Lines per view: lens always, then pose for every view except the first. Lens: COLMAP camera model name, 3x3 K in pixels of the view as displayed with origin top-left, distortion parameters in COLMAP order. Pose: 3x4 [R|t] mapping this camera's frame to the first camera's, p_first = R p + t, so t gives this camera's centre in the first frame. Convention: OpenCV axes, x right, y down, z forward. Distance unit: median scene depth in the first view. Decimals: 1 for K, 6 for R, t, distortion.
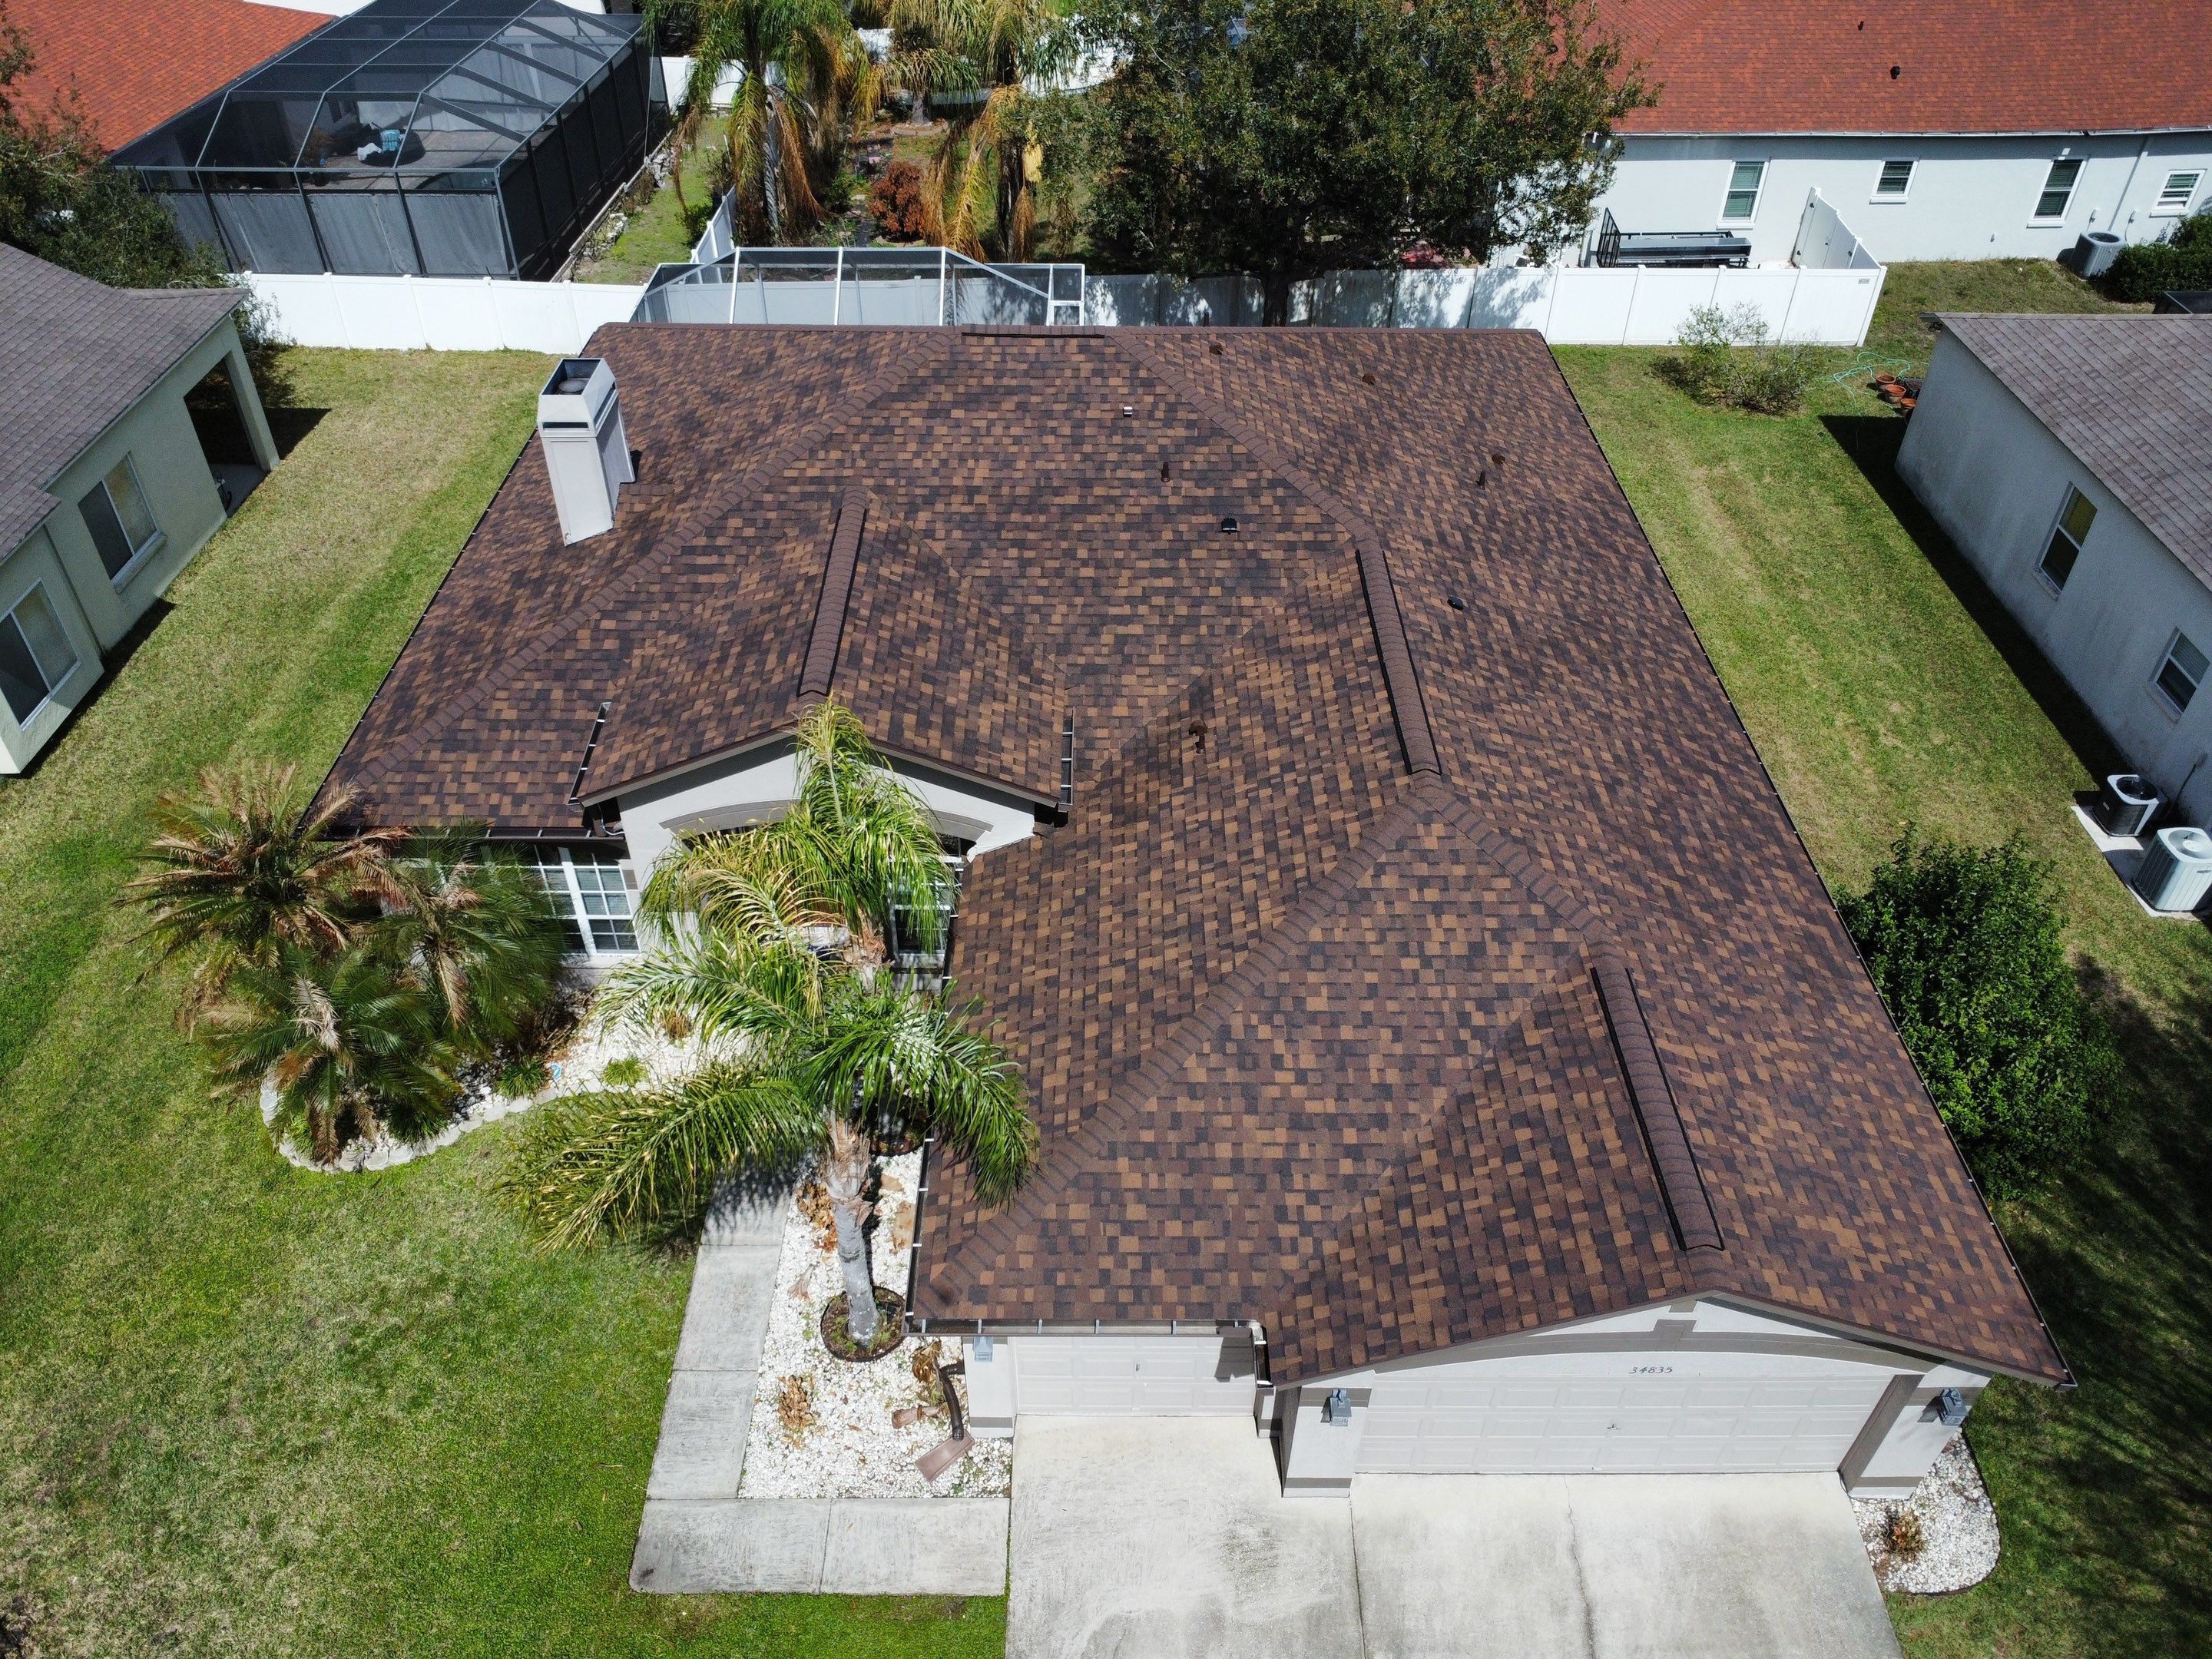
lens RADIAL K [[1595.3, 0, 1095.8], [0, 1595.3, 829.4], [0, 0, 1]] dist [-0.024351, -0.013106]
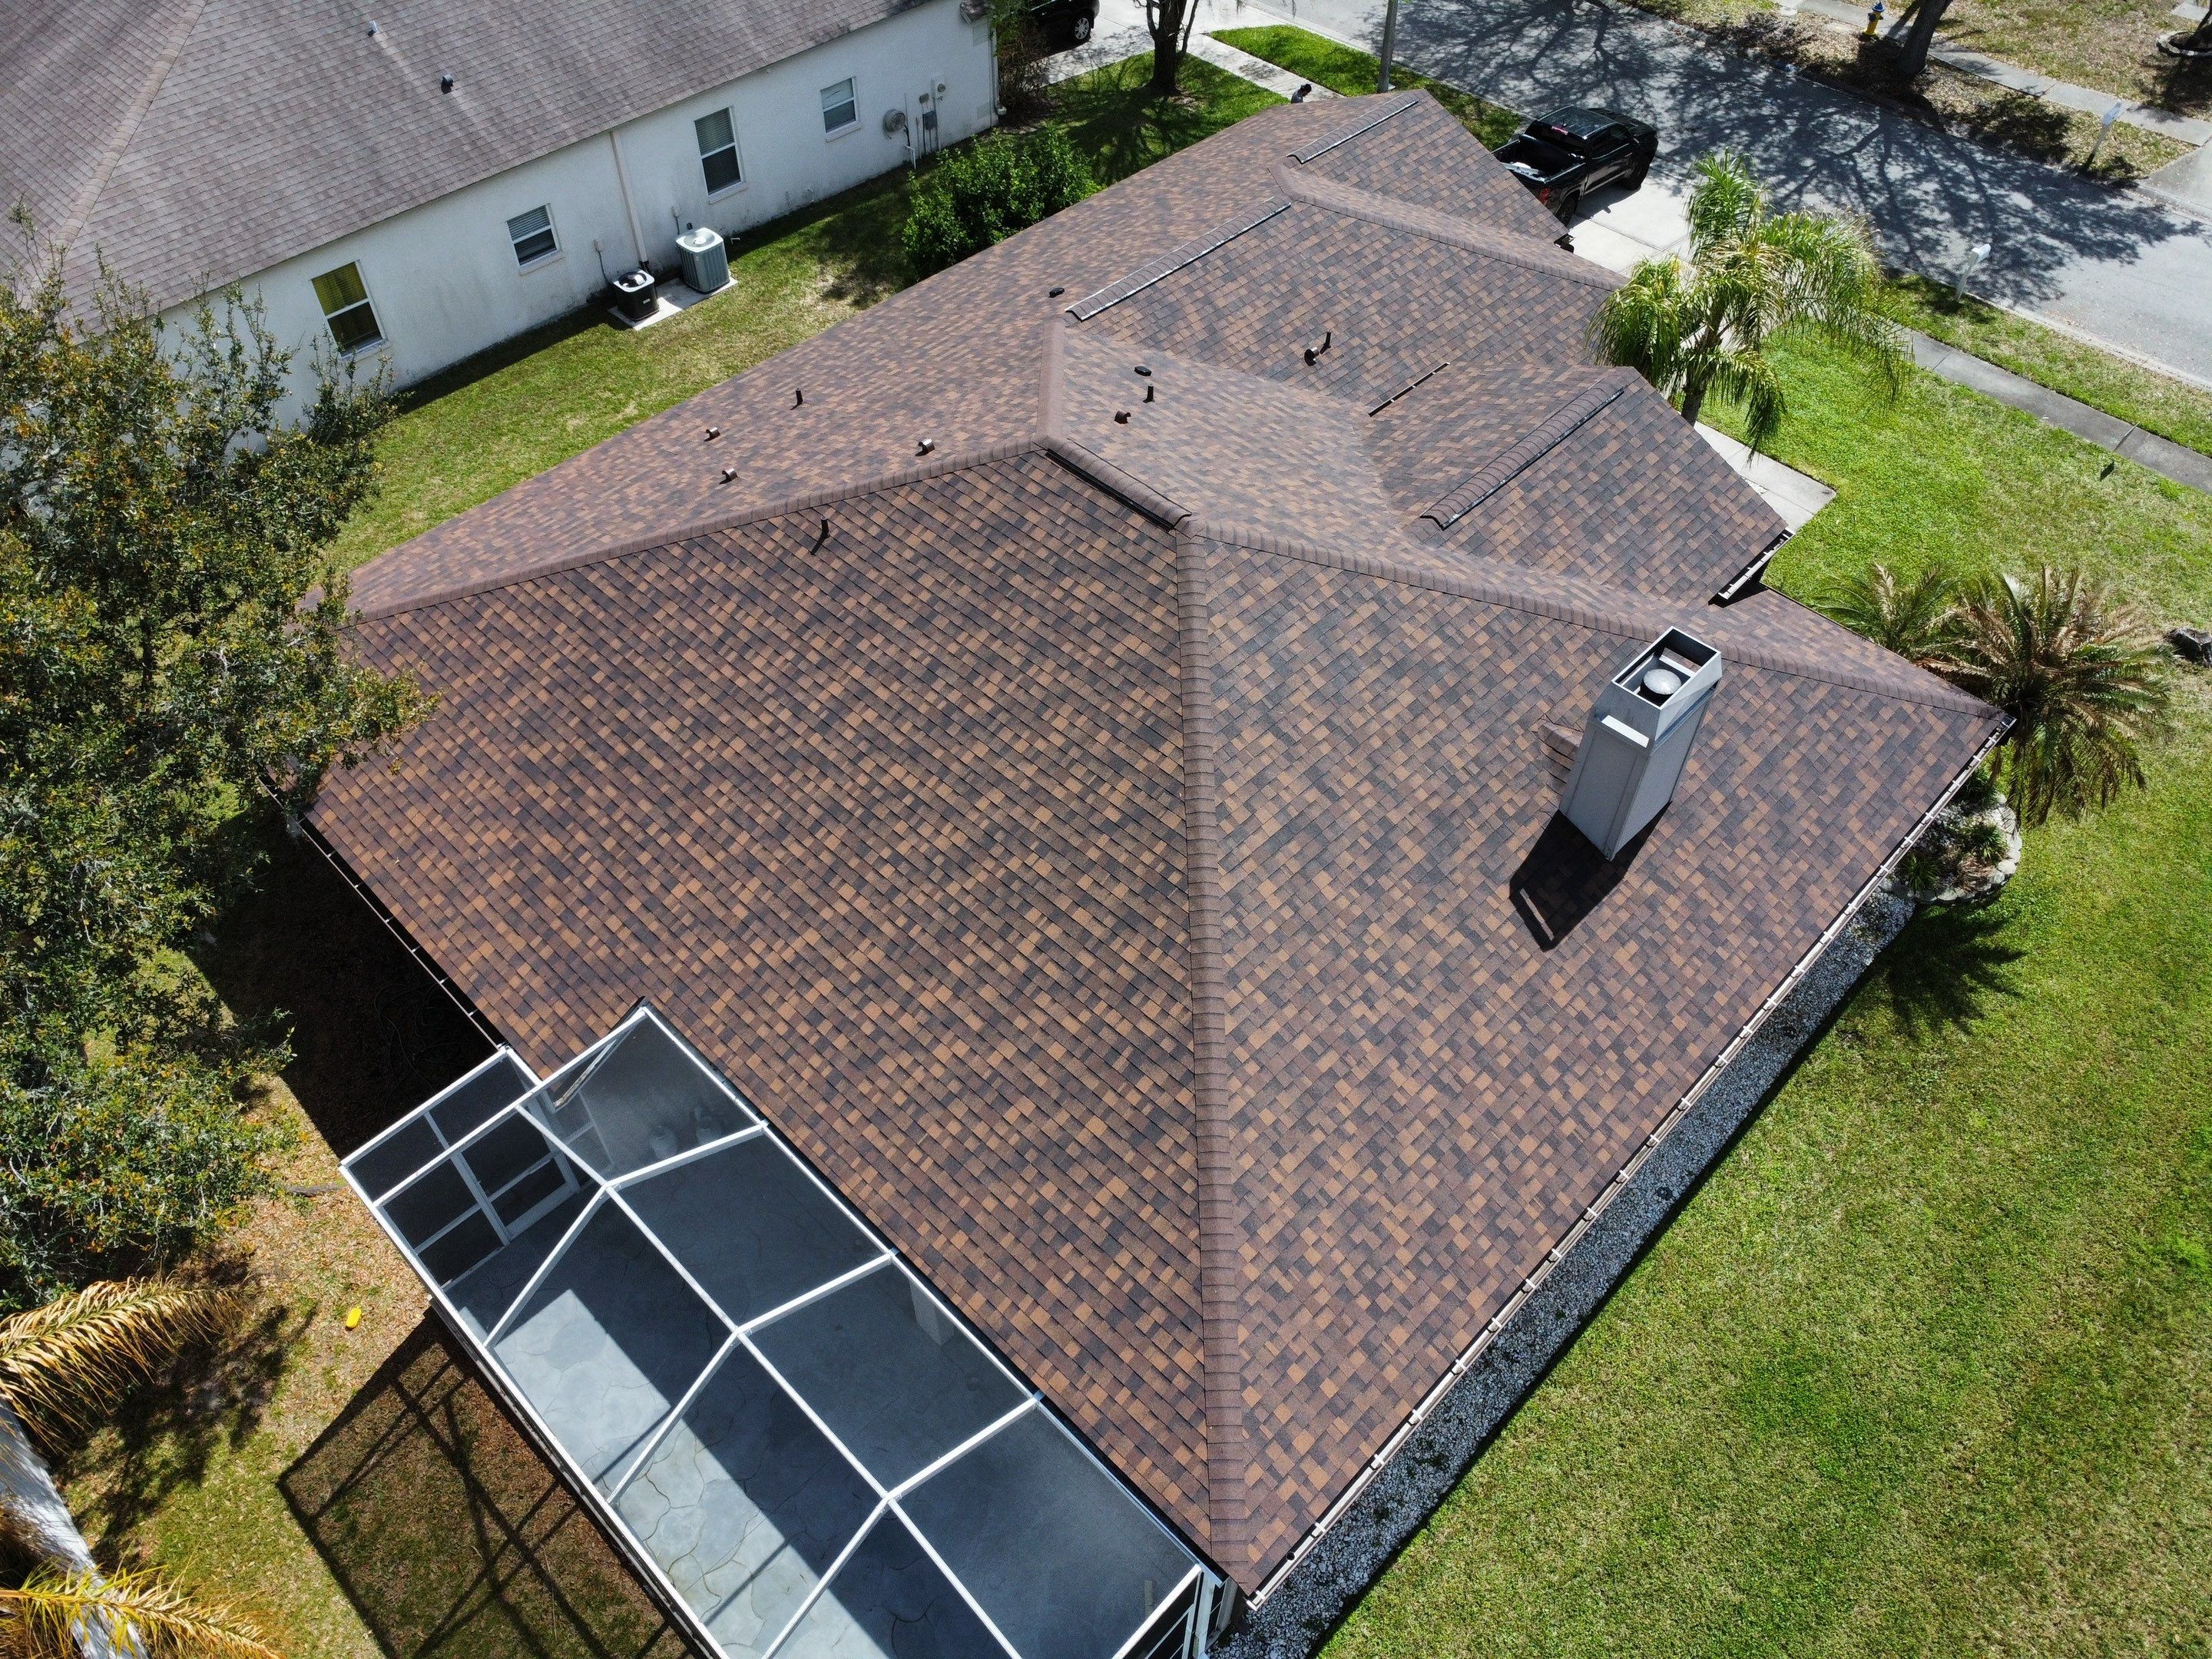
lens RADIAL K [[1595.3, 0, 1095.3], [0, 1595.3, 829.2], [0, 0, 1]] dist [-0.024351, -0.013106]
pose [[-0.714888, -0.531271, 0.454627, -0.596650], [0.450261, 0.147680, 0.880600, -1.218066], [-0.534977, 0.834231, 0.133636, 1.269671]]
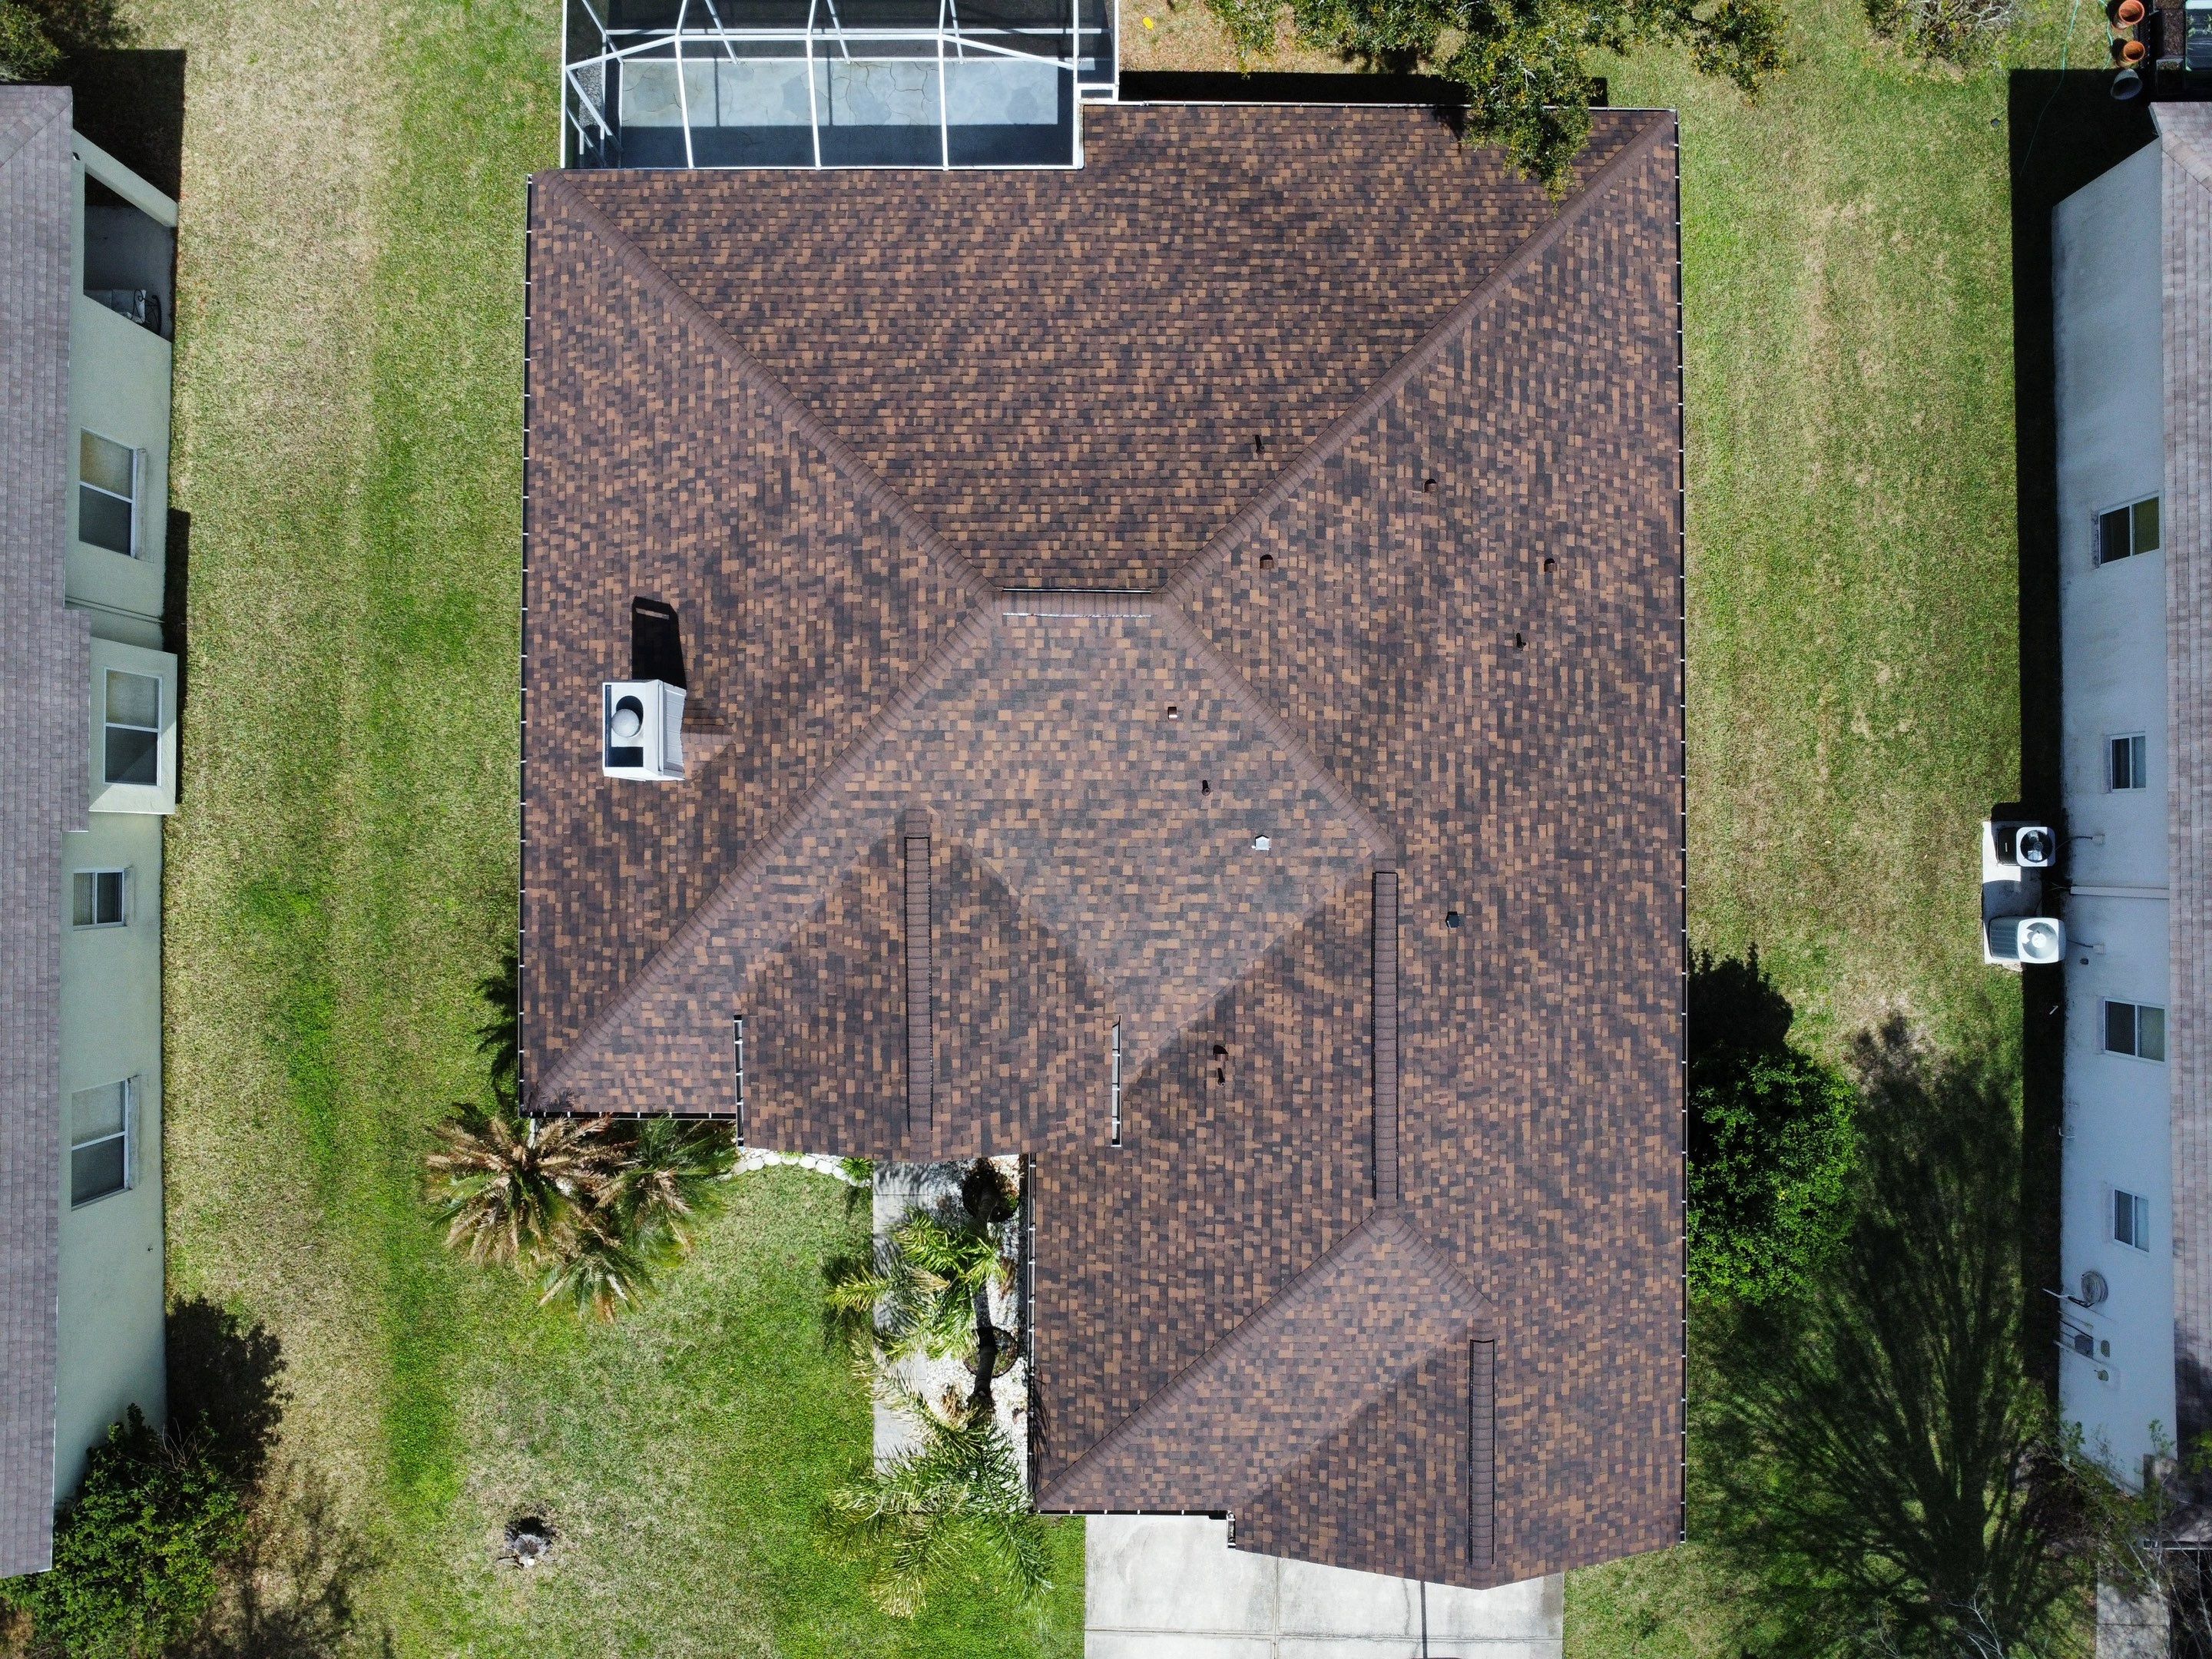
lens RADIAL K [[1595.3, 0, 1093.3], [0, 1595.3, 817.3], [0, 0, 1]] dist [-0.024351, -0.013106]
pose [[0.999993, -0.003495, 0.001465, -0.037774], [0.001194, 0.657436, 0.753509, -1.156800], [-0.003597, -0.753502, 0.657436, 0.330509]]
